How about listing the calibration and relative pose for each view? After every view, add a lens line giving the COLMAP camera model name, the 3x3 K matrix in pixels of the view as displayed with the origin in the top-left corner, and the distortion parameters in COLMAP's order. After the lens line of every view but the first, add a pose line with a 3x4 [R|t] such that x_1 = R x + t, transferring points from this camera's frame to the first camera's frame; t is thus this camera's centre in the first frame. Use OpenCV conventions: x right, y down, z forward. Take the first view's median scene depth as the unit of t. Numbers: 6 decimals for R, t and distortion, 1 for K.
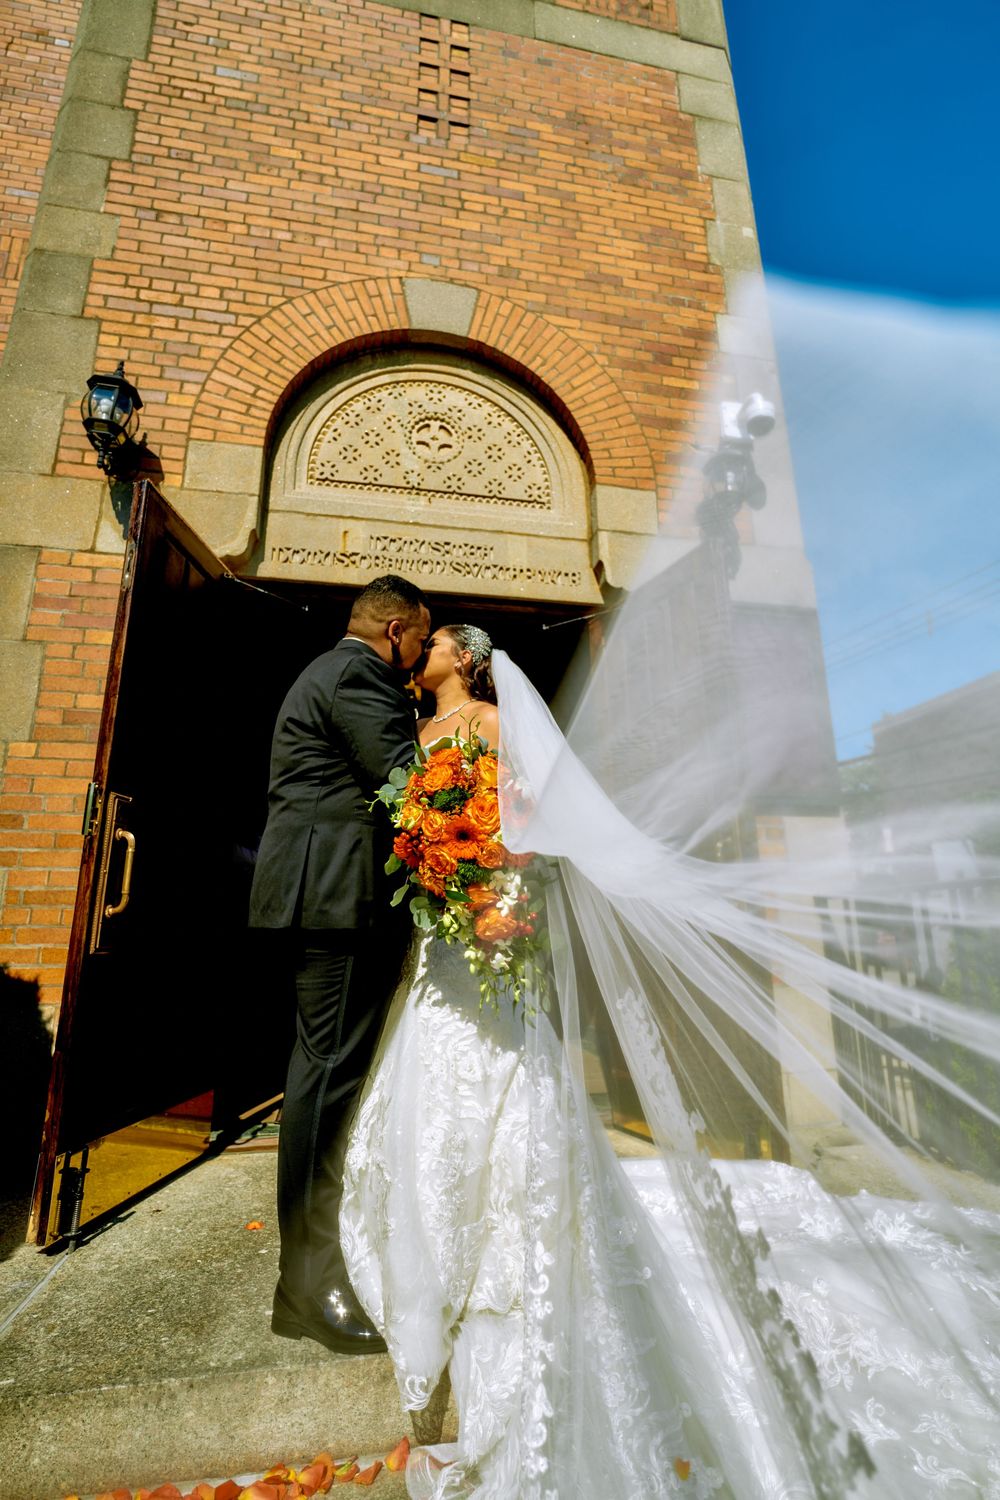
lens RADIAL K [[709.9, 0, 504.2], [0, 709.9, 751.7], [0, 0, 1]] dist [-0.014044, 0.001372]
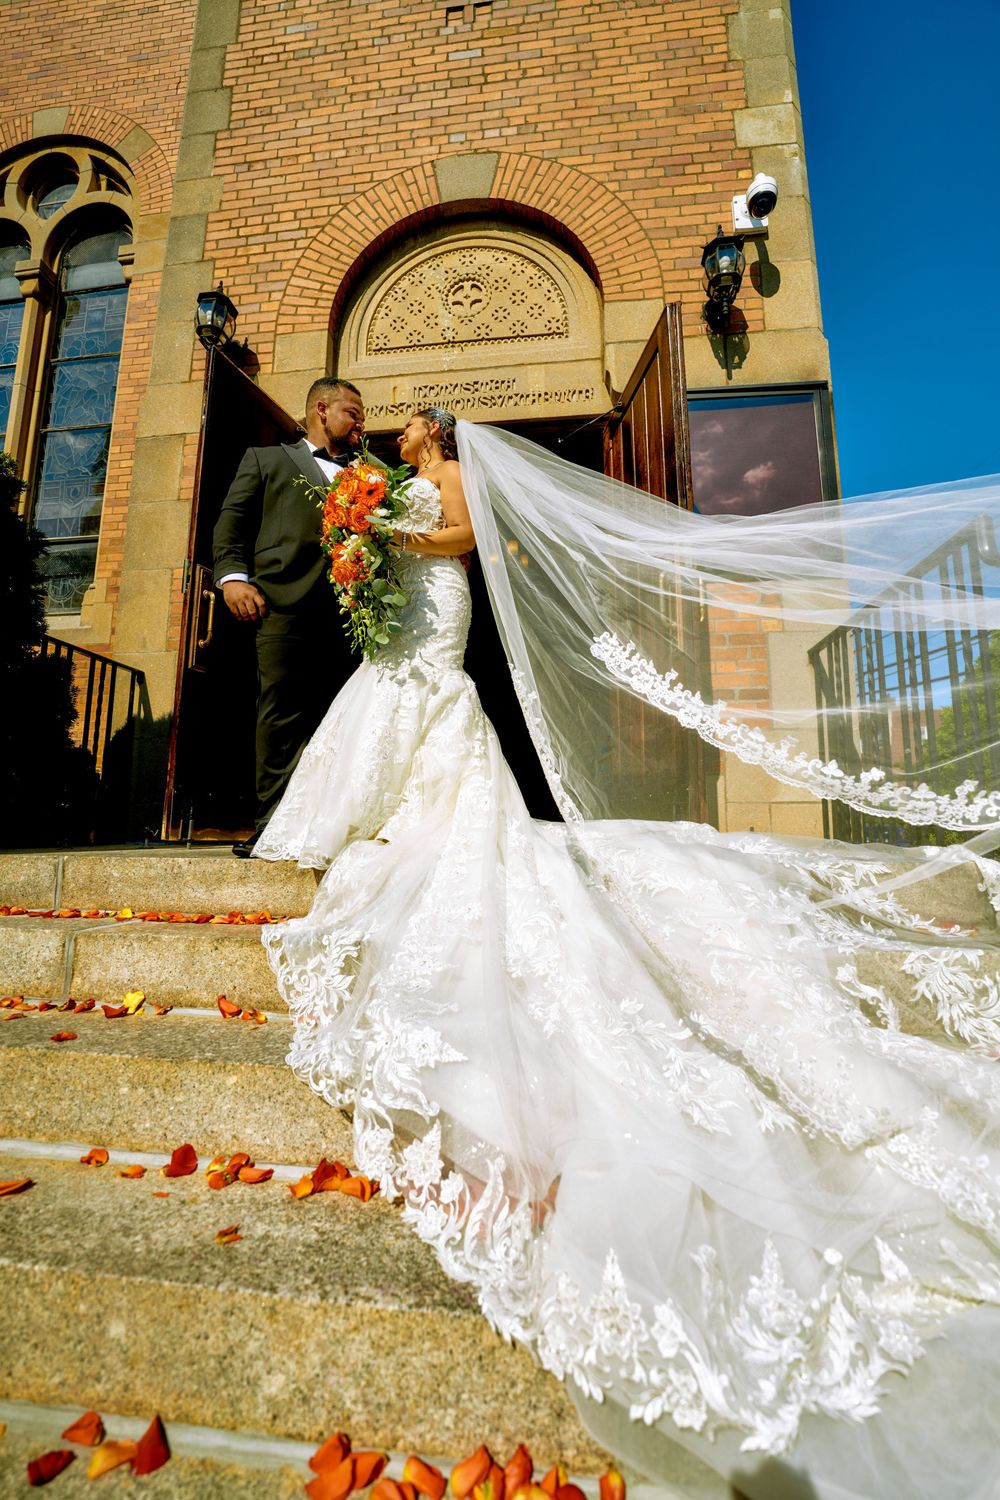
lens RADIAL K [[616.4, 0, 503.9], [0, 616.4, 751.9], [0, 0, 1]] dist [-0.030326, 0.004915]
pose [[0.952098, -0.025468, -0.304731, 0.260151], [0.060708, 0.992432, 0.106734, 0.214778], [0.299707, -0.120121, 0.946439, -0.029471]]
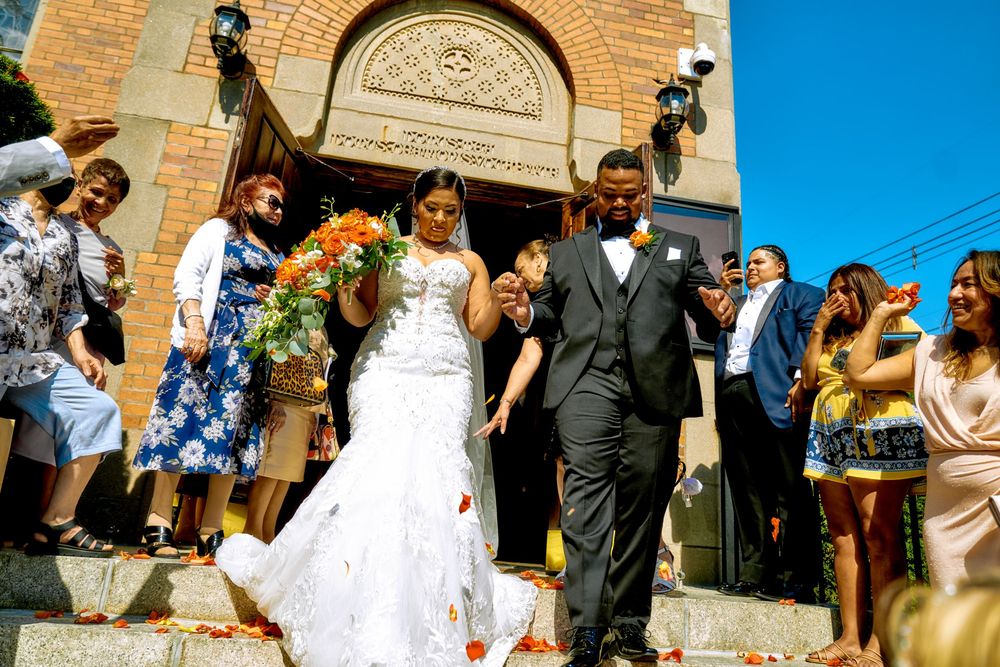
lens RADIAL K [[700.5, 0, 500.9], [0, 700.5, 332.7], [0, 0, 1]] dist [-0.005679, 0.001800]
pose [[0.996247, 0.073954, -0.044969, 0.083440], [-0.076410, 0.995525, -0.055594, 0.137387], [0.040656, 0.058822, 0.997440, -0.299476]]
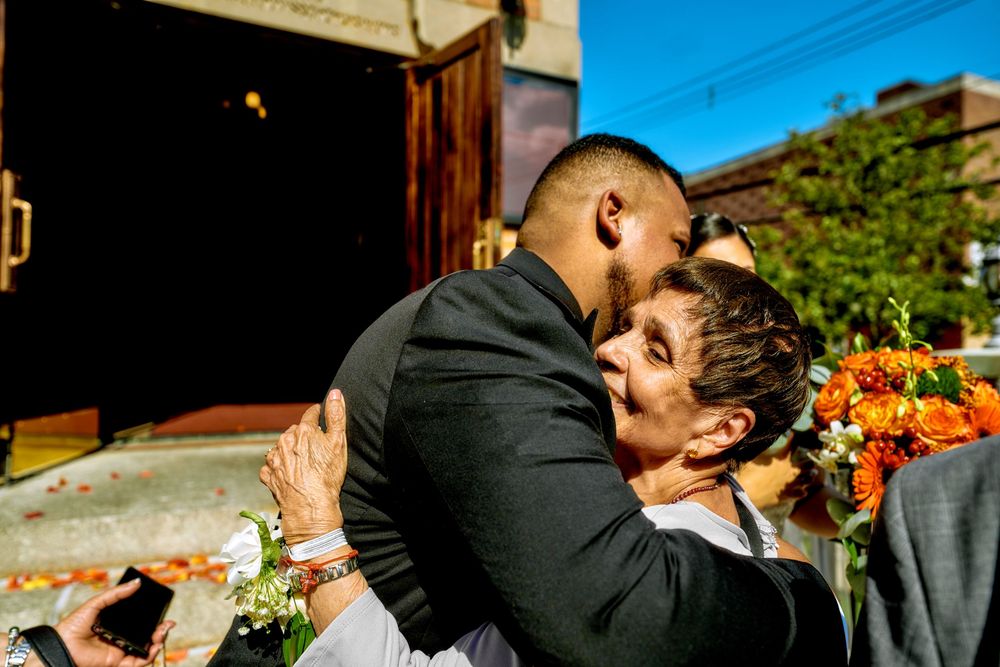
lens RADIAL K [[654.0, 0, 500.8], [0, 654.0, 334.1], [0, 0, 1]] dist [0.021667, 0.000763]
pose [[0.973227, 0.028751, 0.228040, 0.033453], [-0.078300, 0.974273, 0.211334, 0.014706], [-0.216098, -0.223531, 0.950440, -0.254308]]
